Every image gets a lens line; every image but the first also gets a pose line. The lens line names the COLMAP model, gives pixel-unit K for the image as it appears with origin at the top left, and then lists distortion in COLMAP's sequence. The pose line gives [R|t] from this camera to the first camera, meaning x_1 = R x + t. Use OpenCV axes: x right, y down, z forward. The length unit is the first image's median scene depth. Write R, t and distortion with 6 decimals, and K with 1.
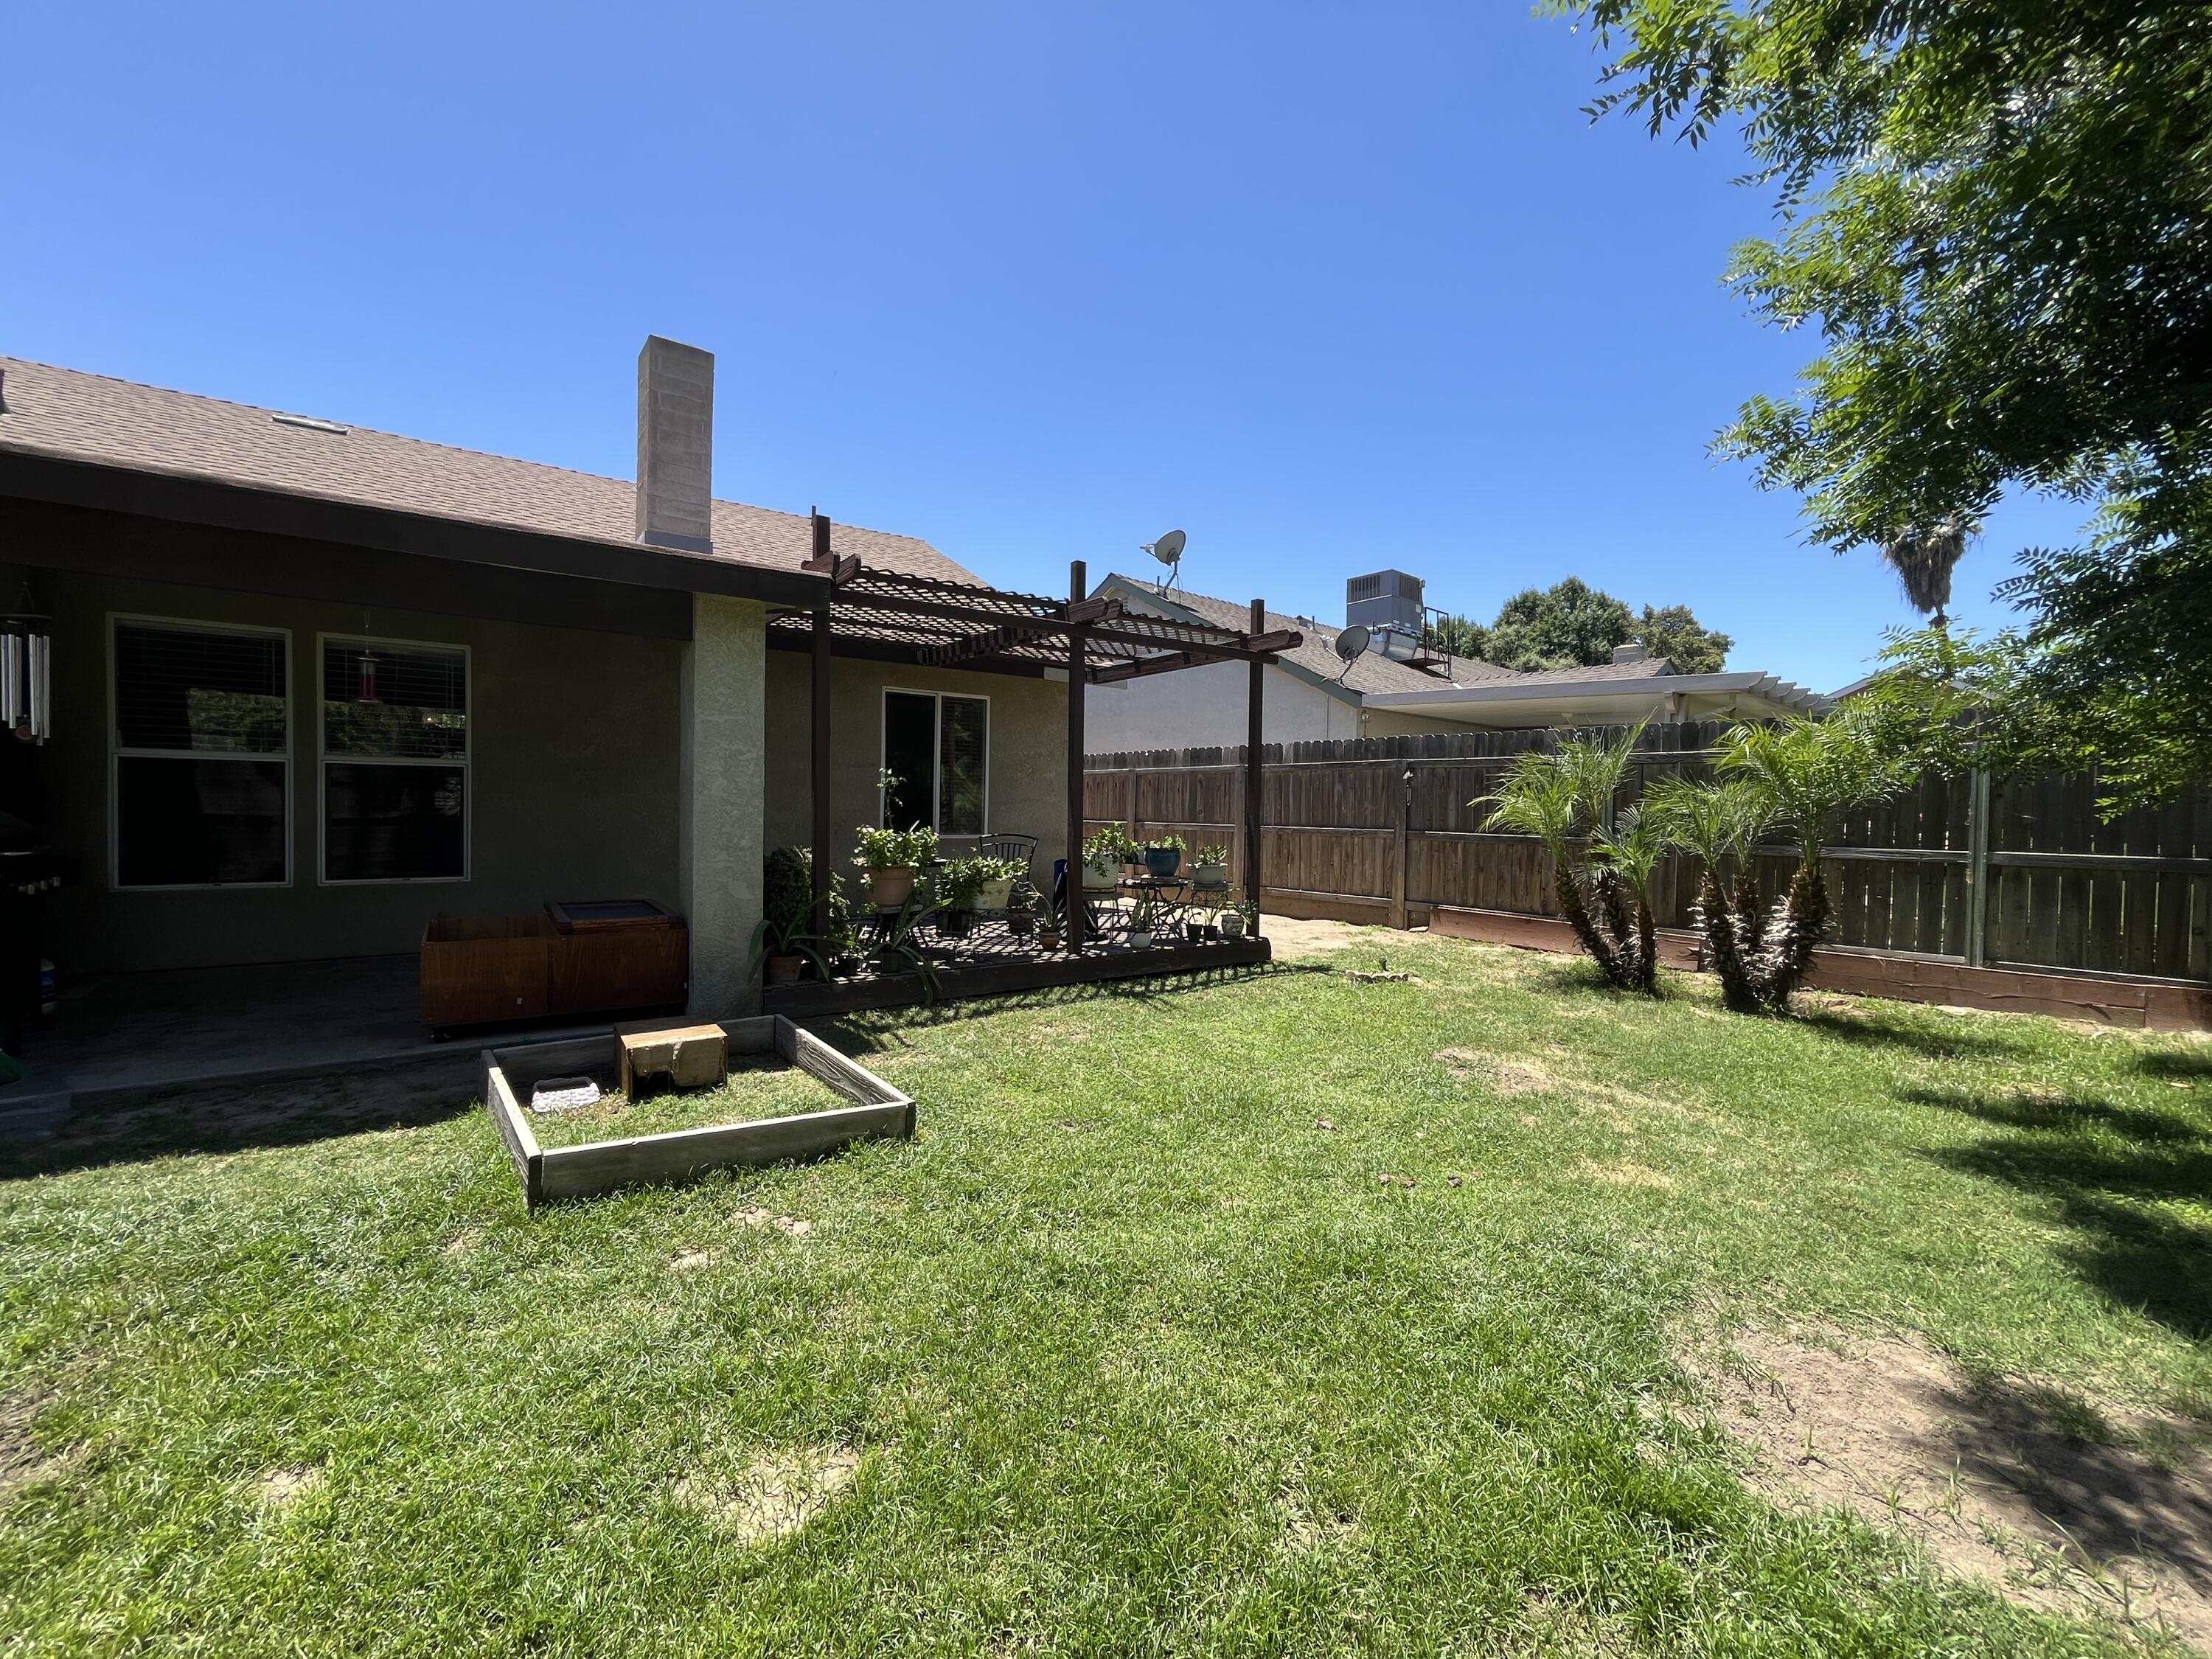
lens RADIAL K [[898.2, 0, 1096.8], [0, 898.2, 827.4], [0, 0, 1]] dist [-0.003381, 0.000633]
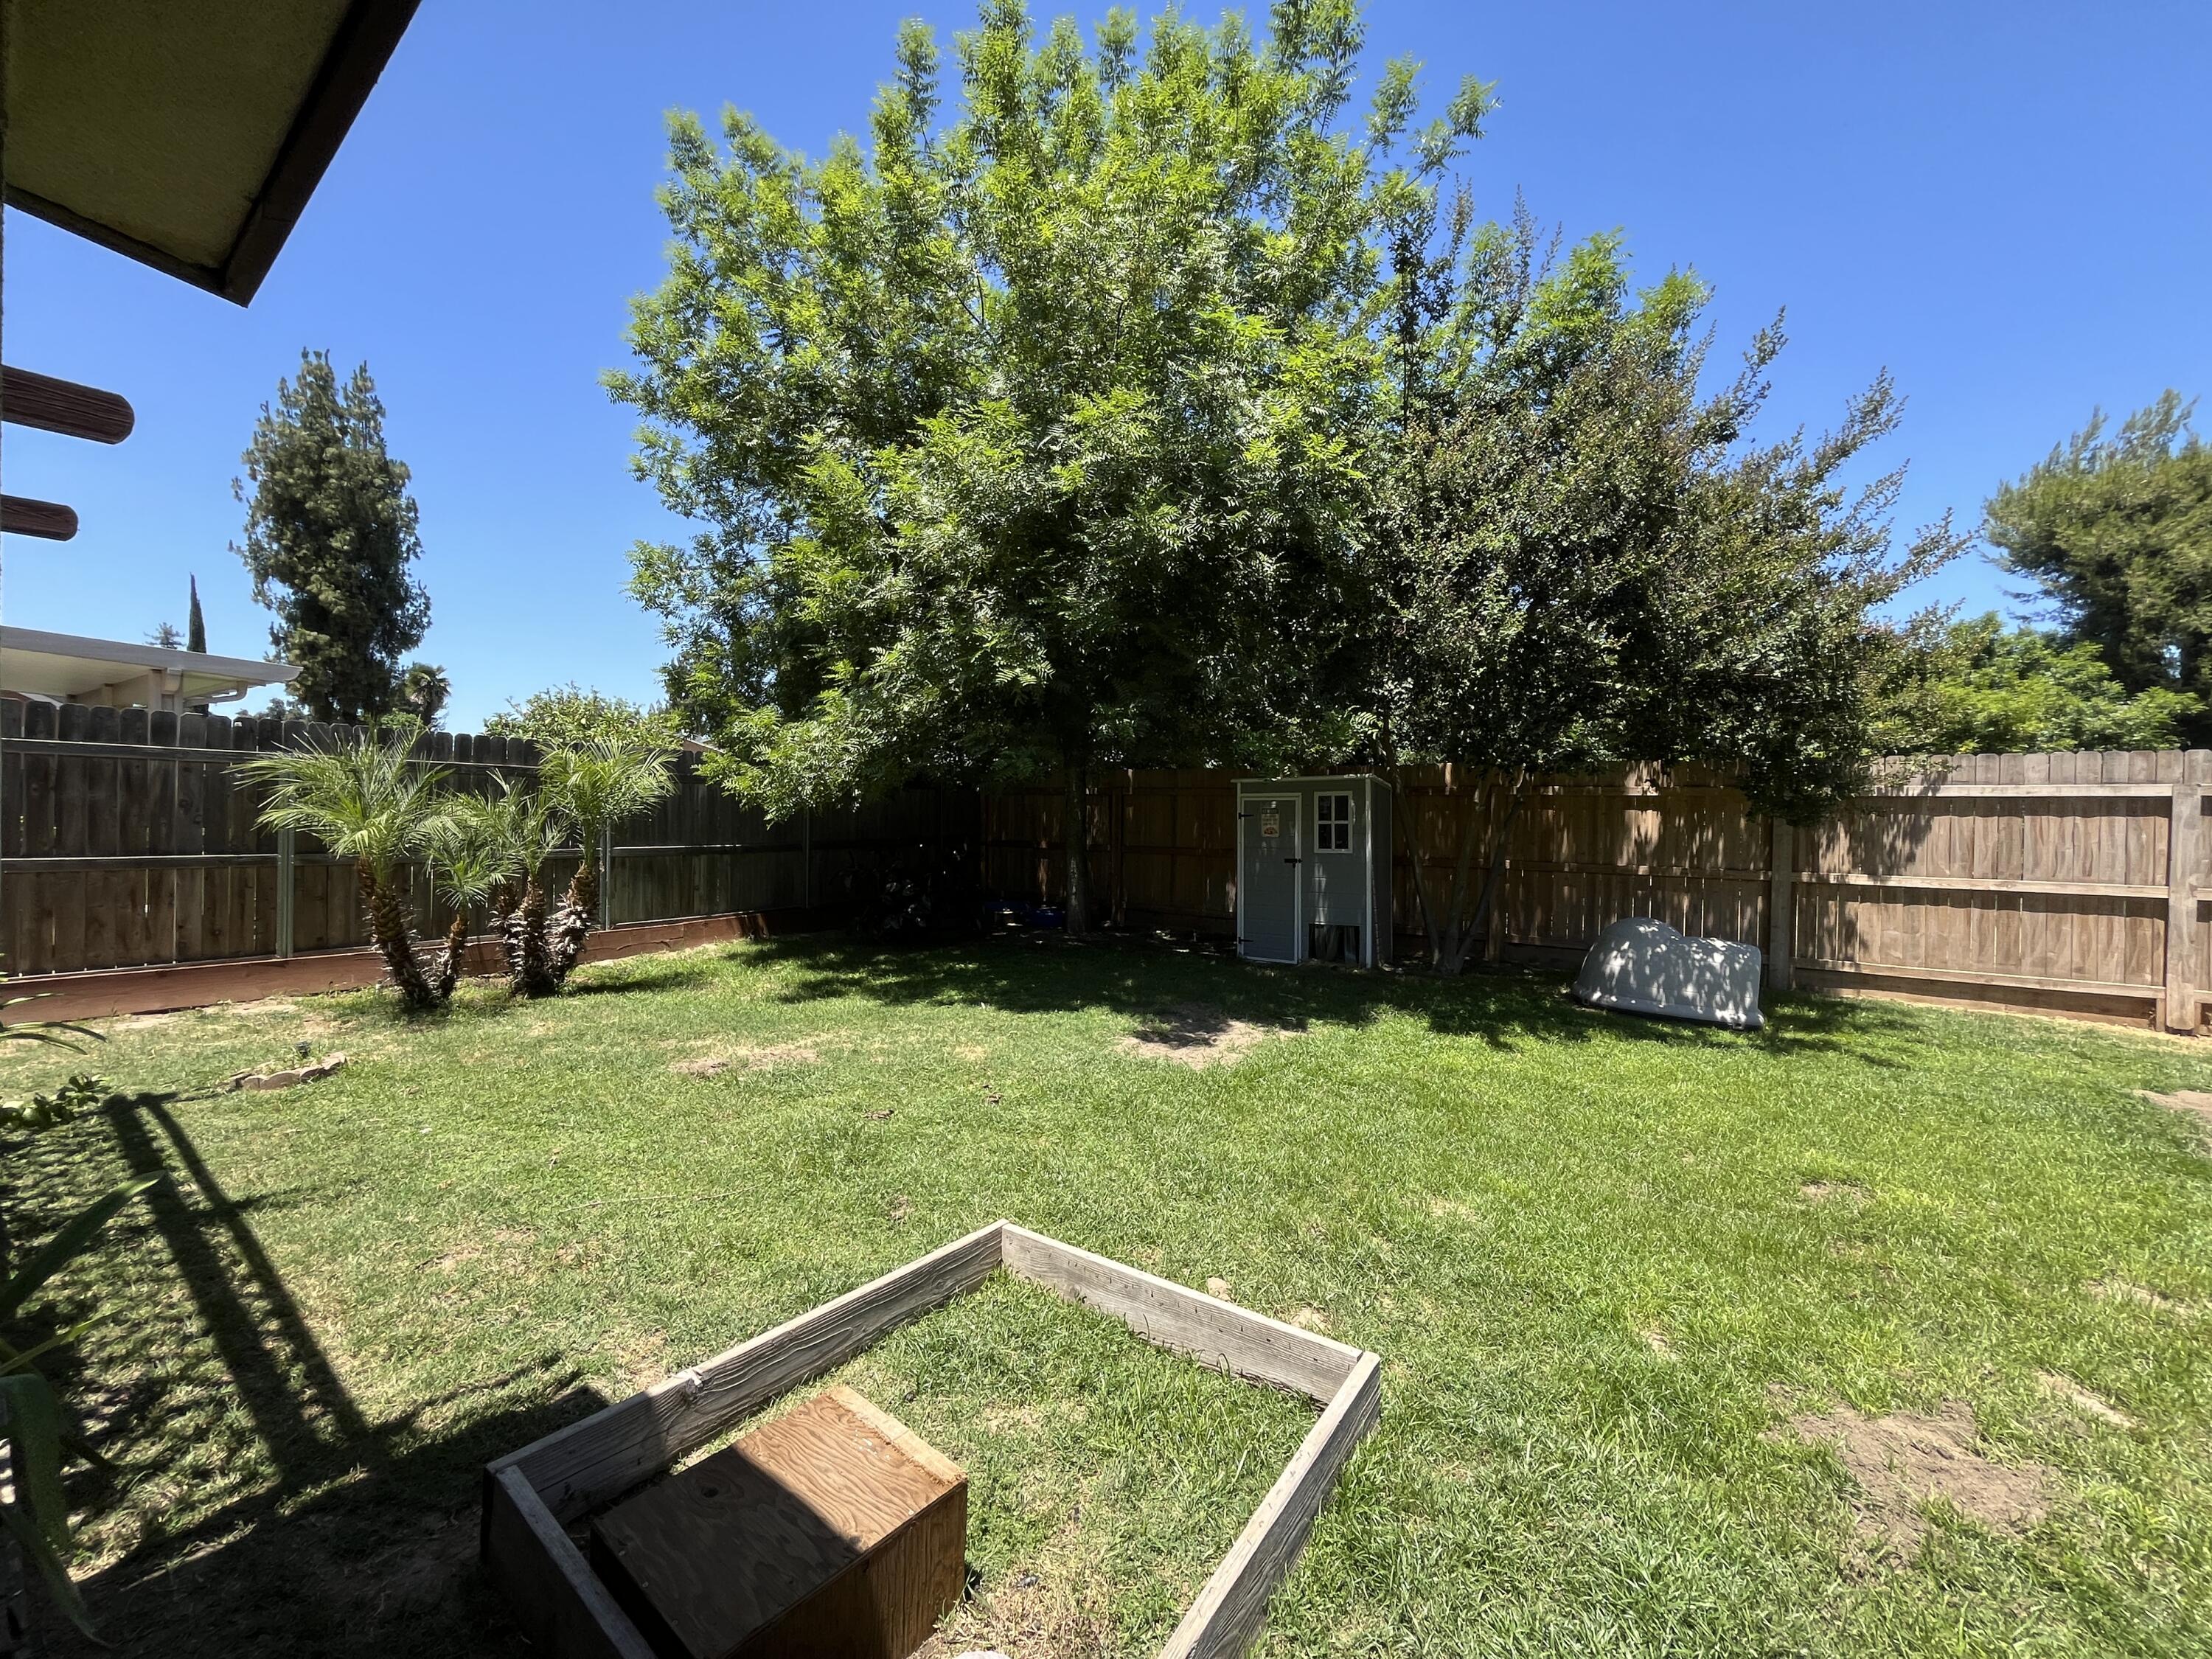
lens RADIAL K [[898.2, 0, 1104.6], [0, 898.2, 829.6], [0, 0, 1]] dist [-0.003381, 0.000633]
pose [[-0.285028, -0.034388, 0.957902, -0.359818], [0.002656, 0.999324, 0.036666, -0.030623], [-0.958516, 0.012995, -0.284744, 0.402030]]
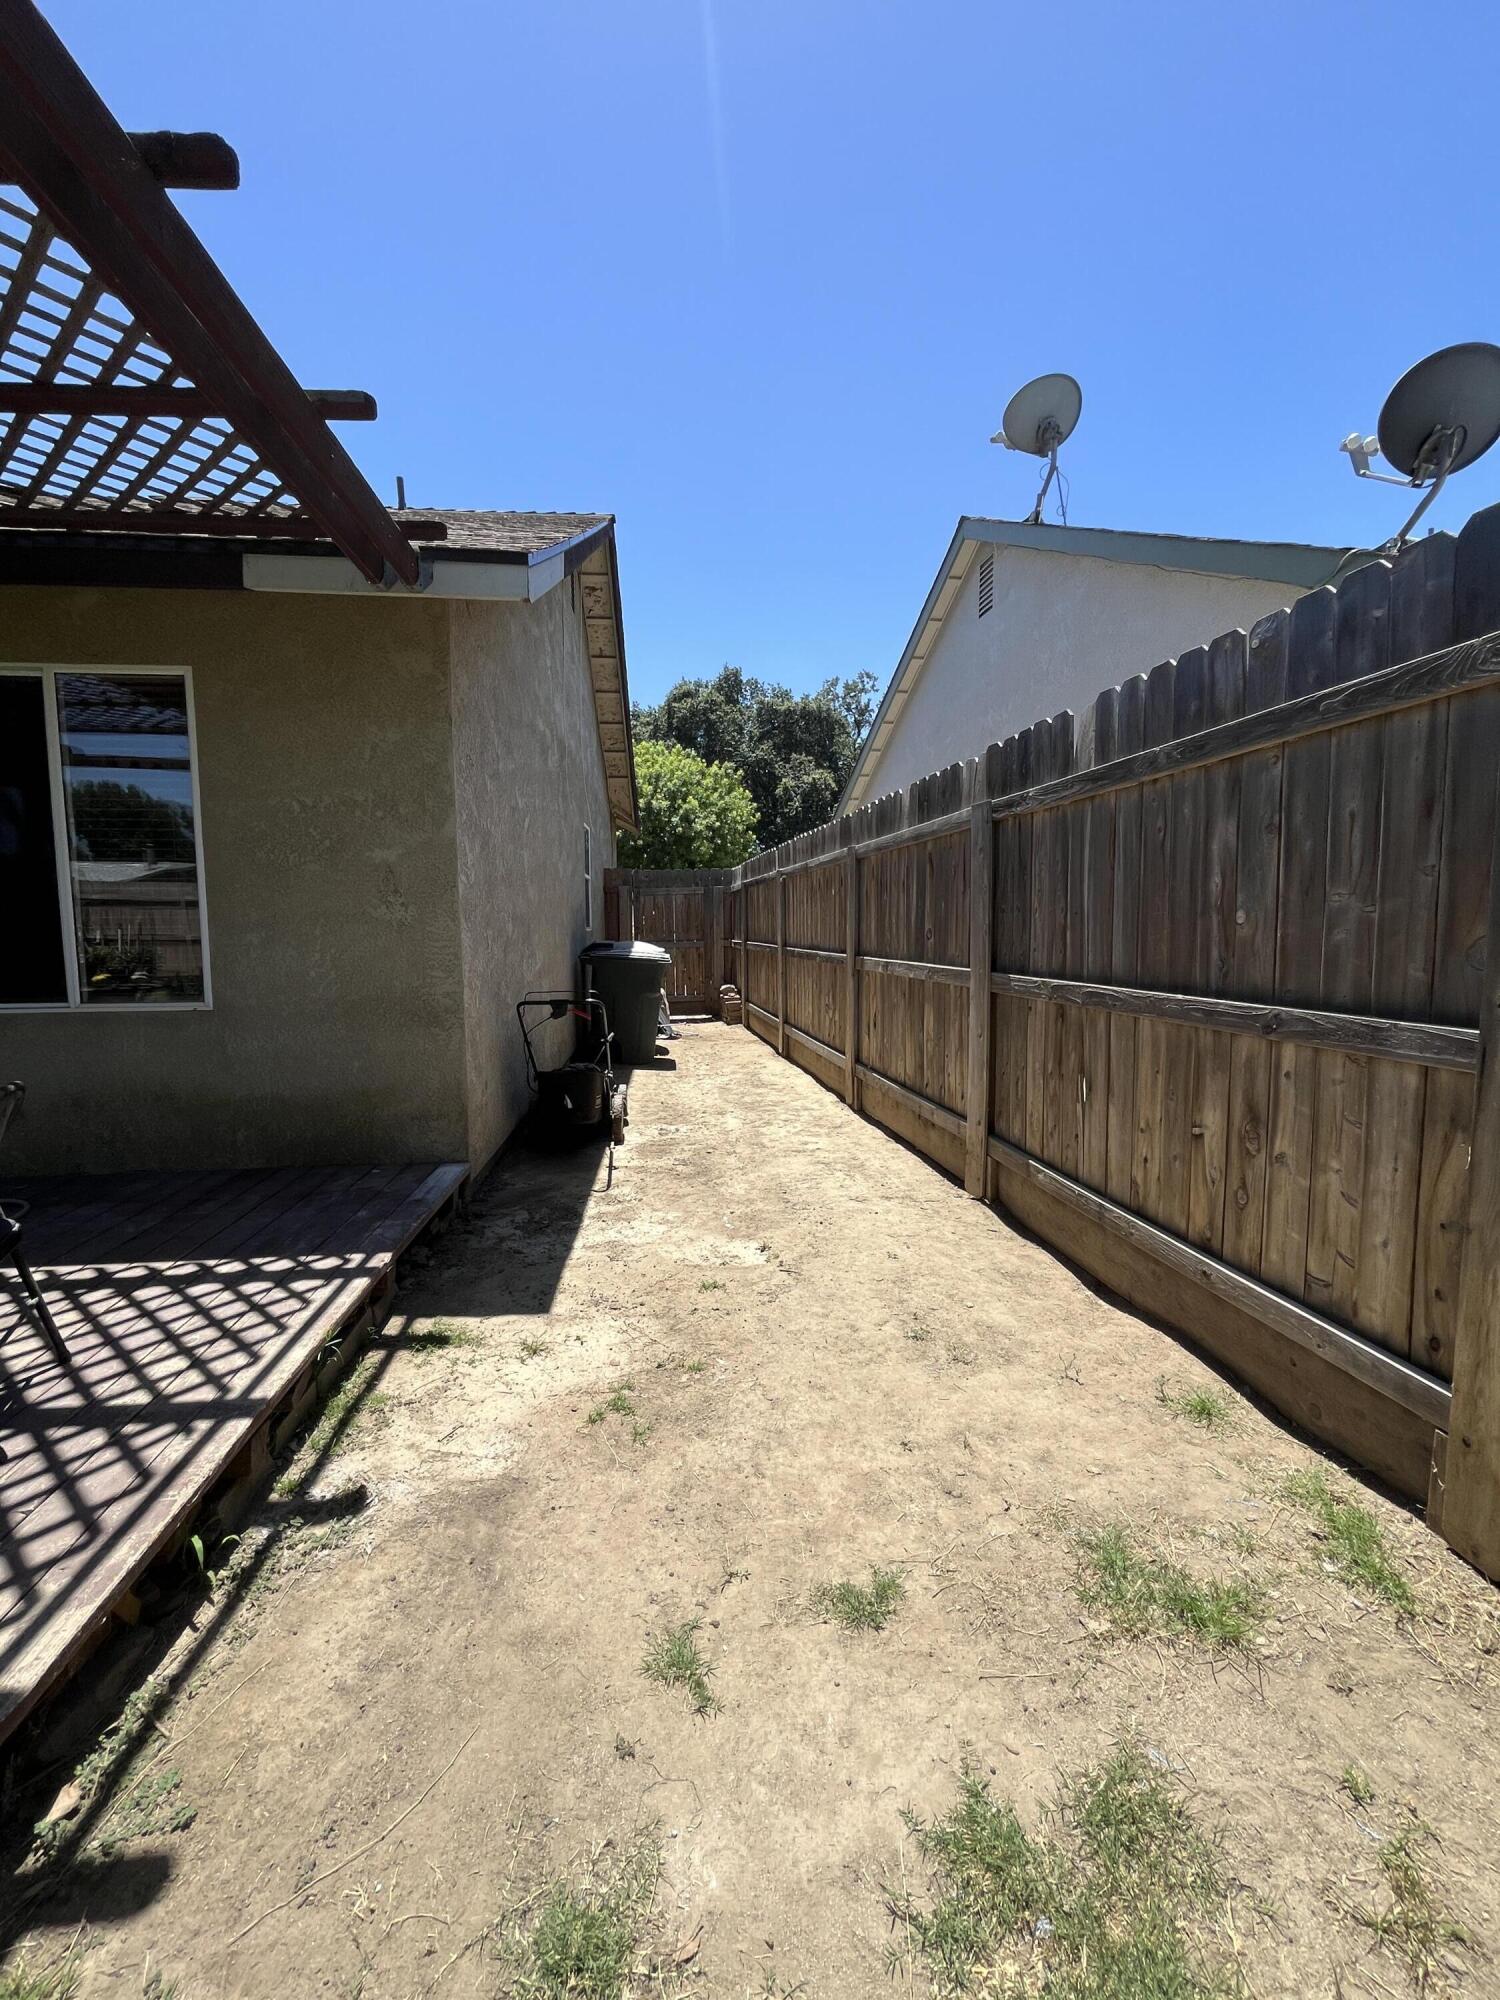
lens RADIAL K [[812.1, 0, 747.9], [0, 812.1, 992.1], [0, 0, 1]] dist [-0.003381, 0.000633]
pose [[0.862602, 0.021393, -0.505431, 0.274565], [0.008614, 0.998339, 0.056957, -0.014883], [0.505810, -0.053485, 0.860985, 0.754650]]
